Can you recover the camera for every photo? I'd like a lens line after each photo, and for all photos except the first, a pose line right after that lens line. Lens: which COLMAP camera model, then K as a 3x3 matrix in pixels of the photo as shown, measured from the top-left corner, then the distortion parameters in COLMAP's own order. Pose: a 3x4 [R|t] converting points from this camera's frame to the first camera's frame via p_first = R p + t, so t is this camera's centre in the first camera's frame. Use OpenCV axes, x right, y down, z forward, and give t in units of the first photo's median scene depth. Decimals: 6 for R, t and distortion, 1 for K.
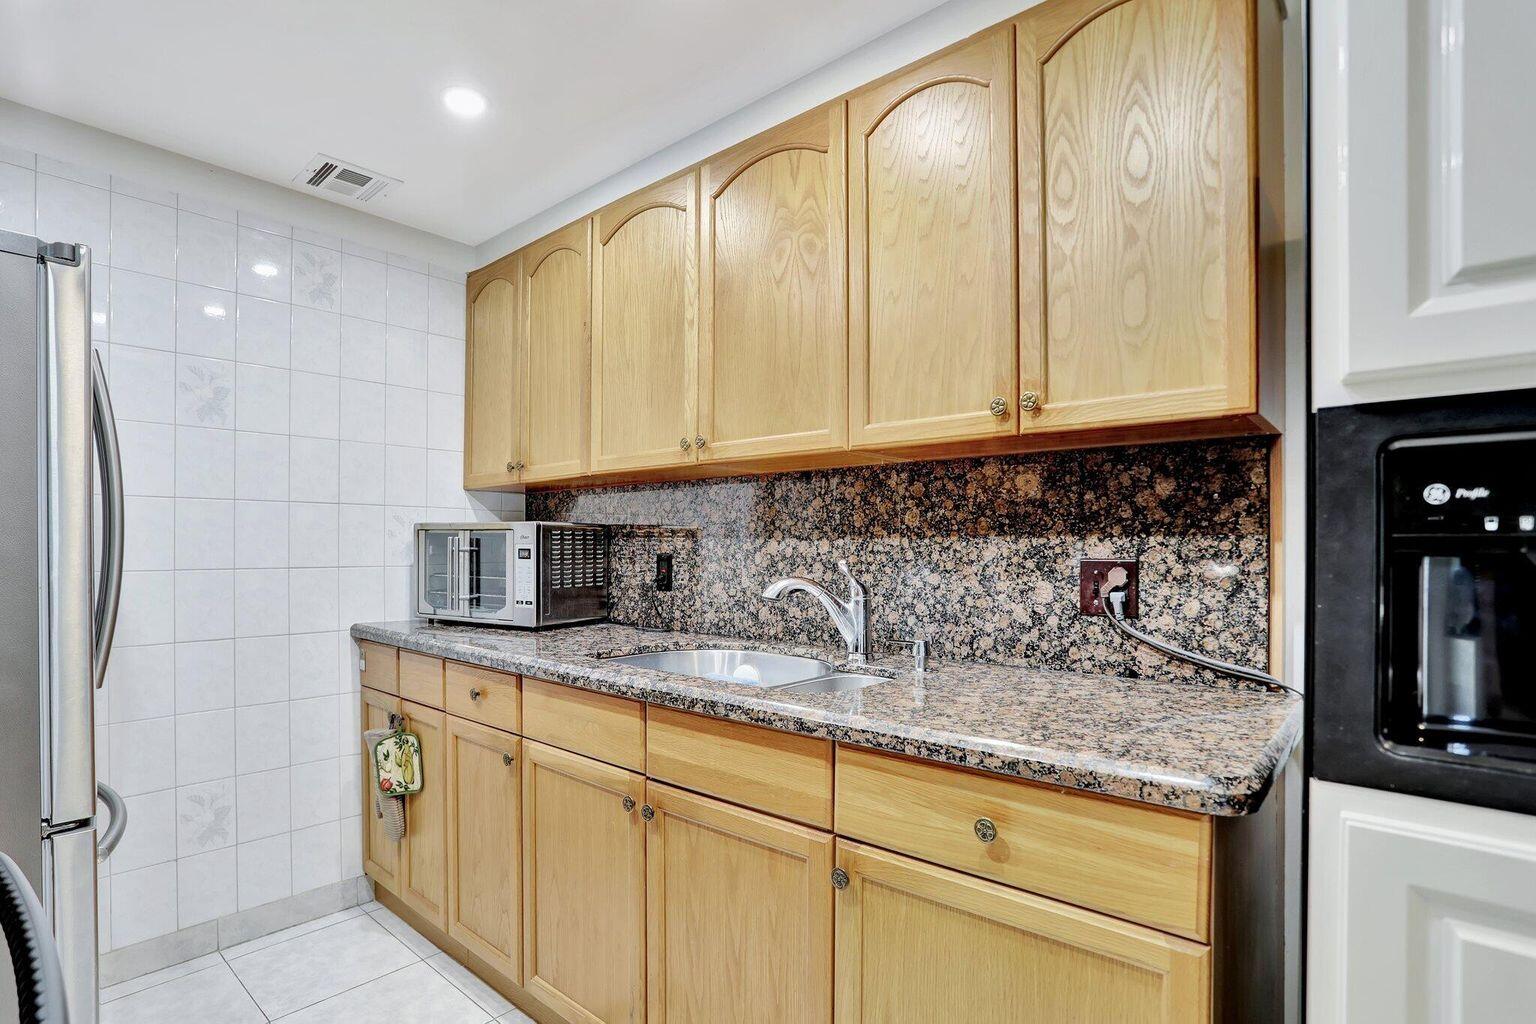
lens RADIAL K [[763.6, 0, 736.5], [0, 763.6, 557.4], [0, 0, 1]] dist [-0.065178, 0.028096]
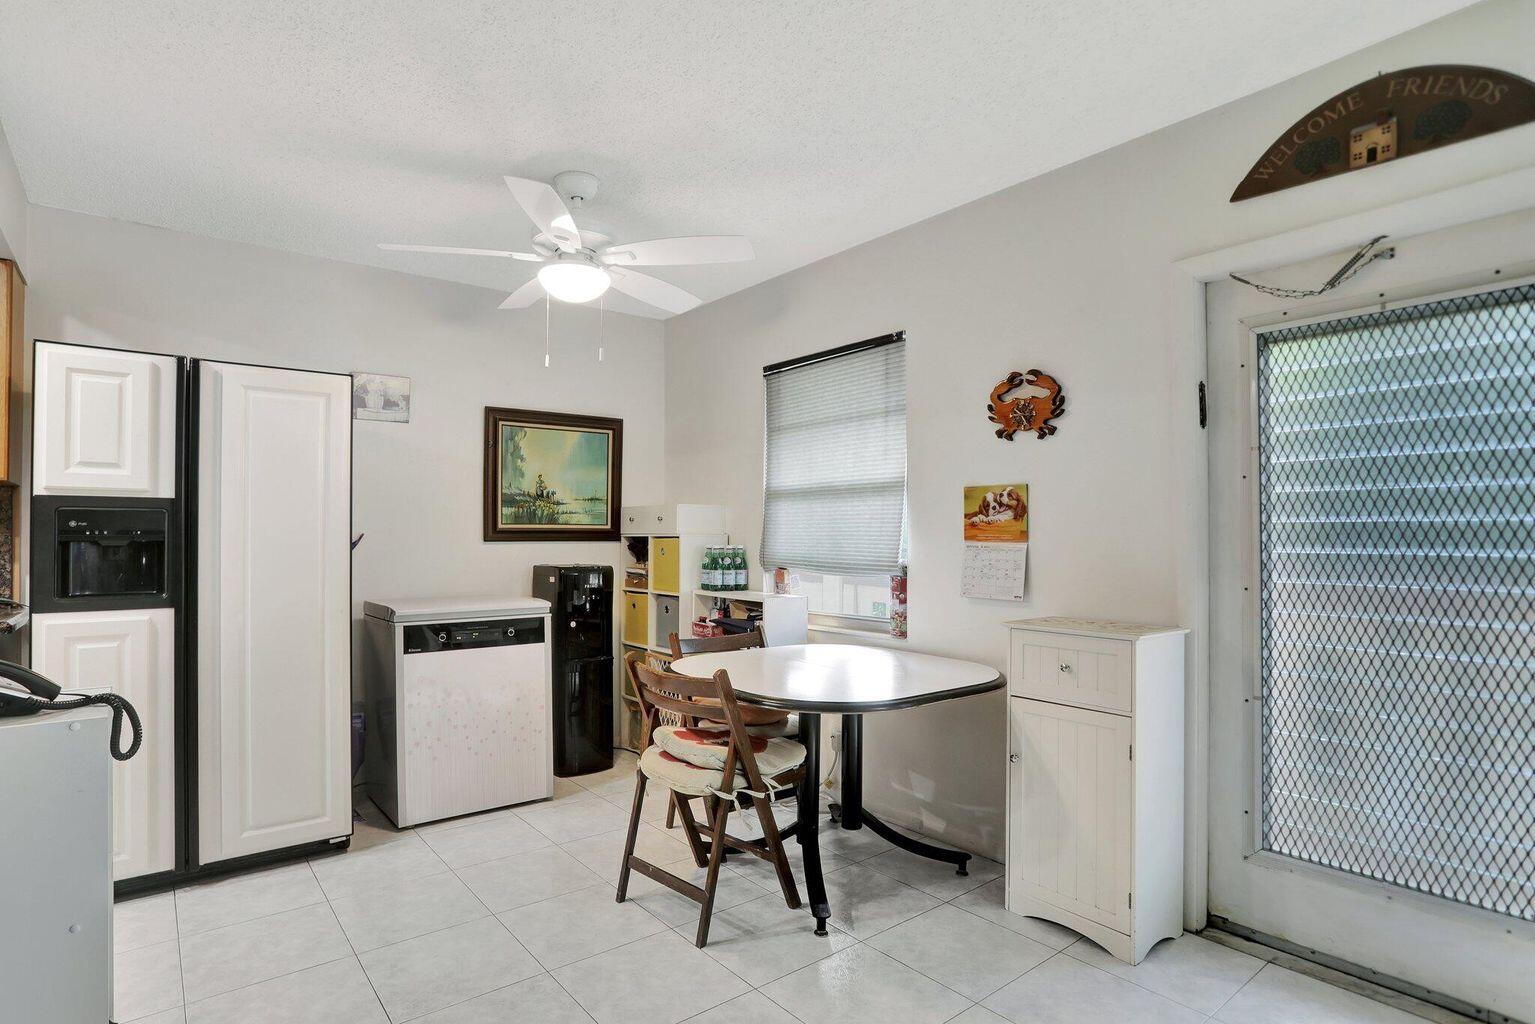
lens RADIAL K [[783.2, 0, 726.5], [0, 783.2, 519.2], [0, 0, 1]] dist [-0.069491, 0.032449]
pose [[0.174748, 0.020155, 0.984407, -0.647994], [0.018123, 0.999555, -0.023682, 0.009473], [-0.984446, 0.021979, 0.174305, -0.855019]]
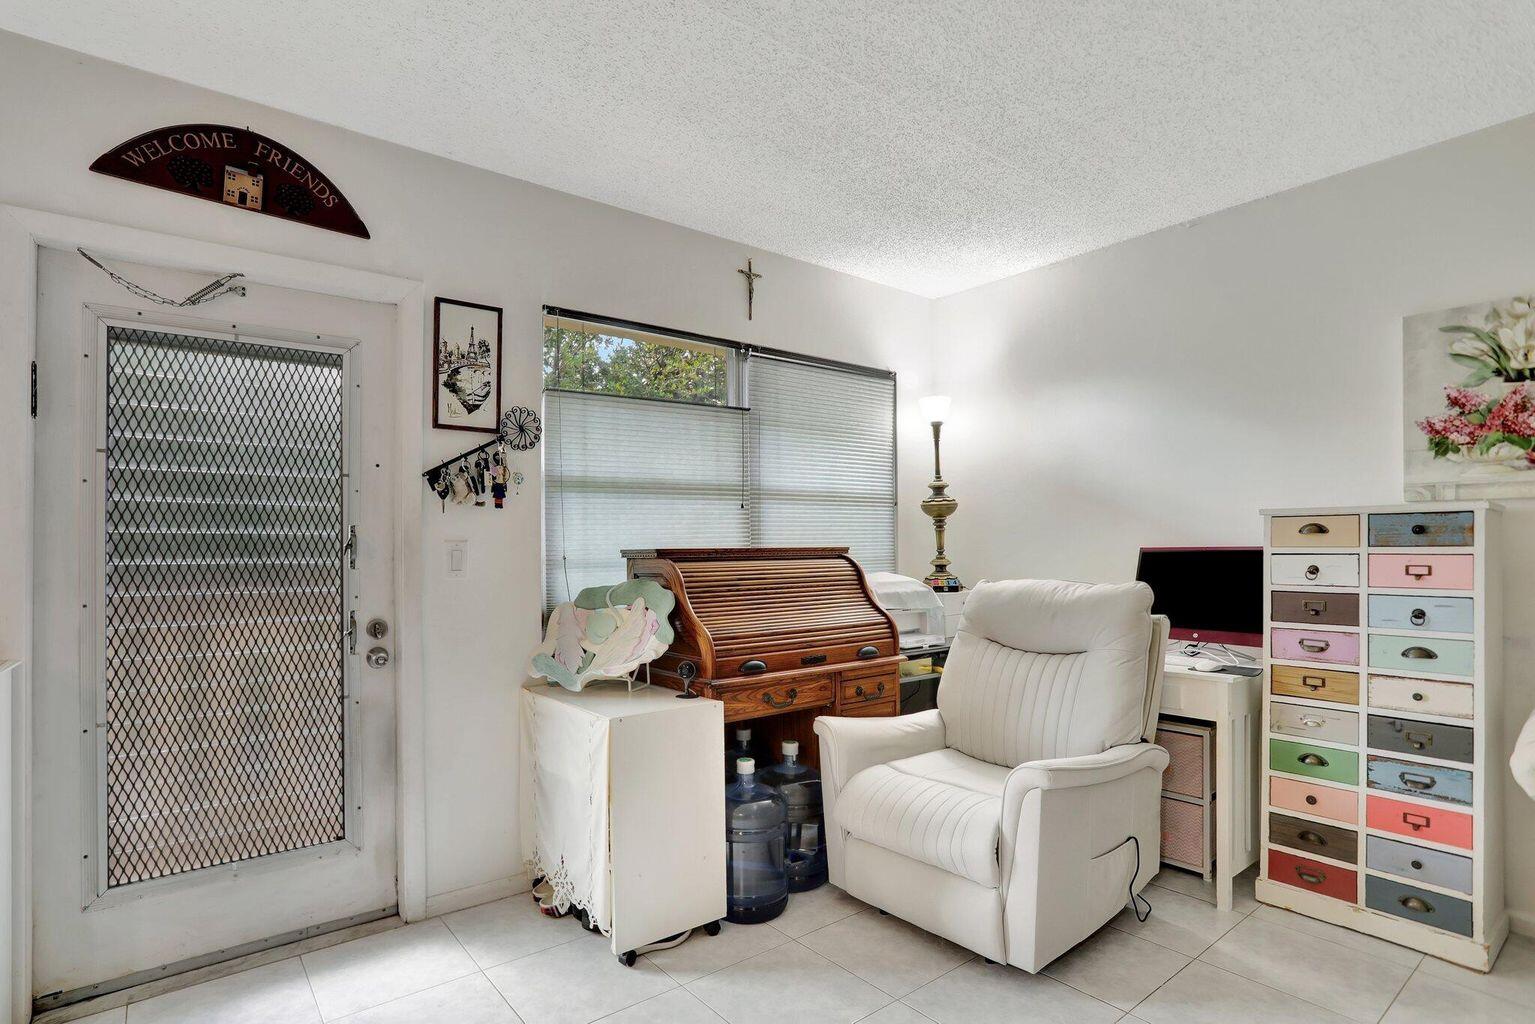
lens RADIAL K [[770.9, 0, 735.2], [0, 770.9, 537.2], [0, 0, 1]] dist [-0.069443, 0.030262]
pose [[-0.984358, 0.007657, 0.176014, -0.434449], [0.008680, 0.999950, 0.005041, 0.010525], [-0.175967, 0.006490, -0.984375, -0.616248]]
